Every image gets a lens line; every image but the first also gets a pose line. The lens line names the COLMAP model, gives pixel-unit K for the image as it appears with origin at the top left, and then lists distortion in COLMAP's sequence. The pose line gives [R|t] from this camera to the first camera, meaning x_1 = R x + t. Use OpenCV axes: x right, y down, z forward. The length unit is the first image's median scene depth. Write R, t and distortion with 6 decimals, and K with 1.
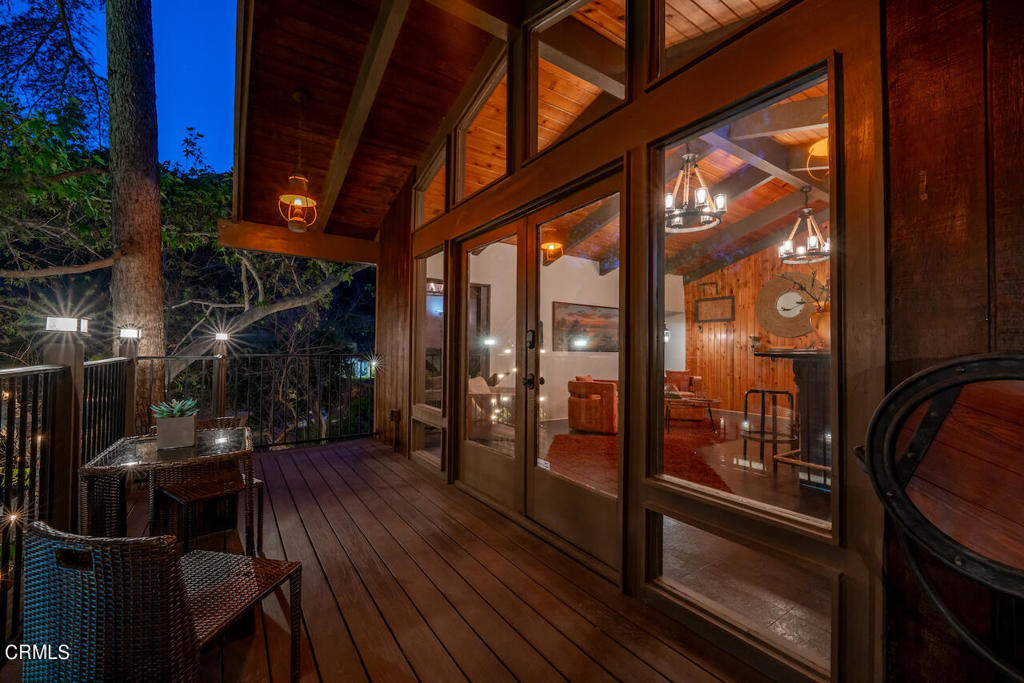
lens RADIAL K [[411.4, 0, 510.8], [0, 411.4, 342.4], [0, 0, 1]] dist [-0.013068, 0.000085]
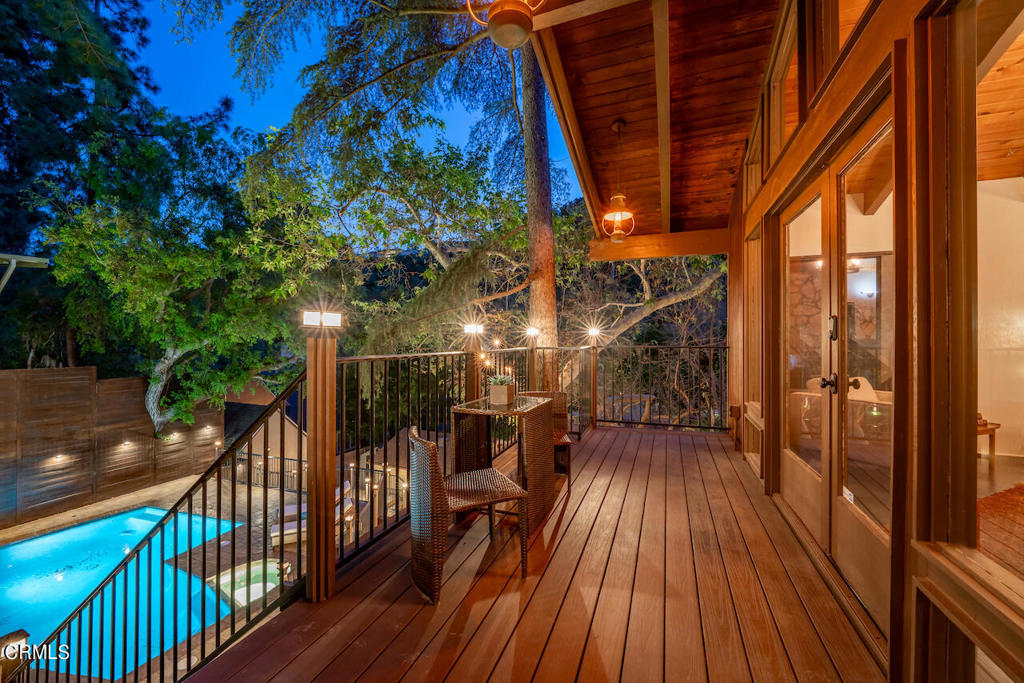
lens RADIAL K [[411.4, 0, 510.8], [0, 411.4, 342.4], [0, 0, 1]] dist [-0.013068, 0.000085]
pose [[0.563965, -0.001928, -0.825796, 0.264453], [0.018643, 0.999772, 0.010397, 0.000212], [0.825588, -0.021259, 0.563872, 0.064736]]
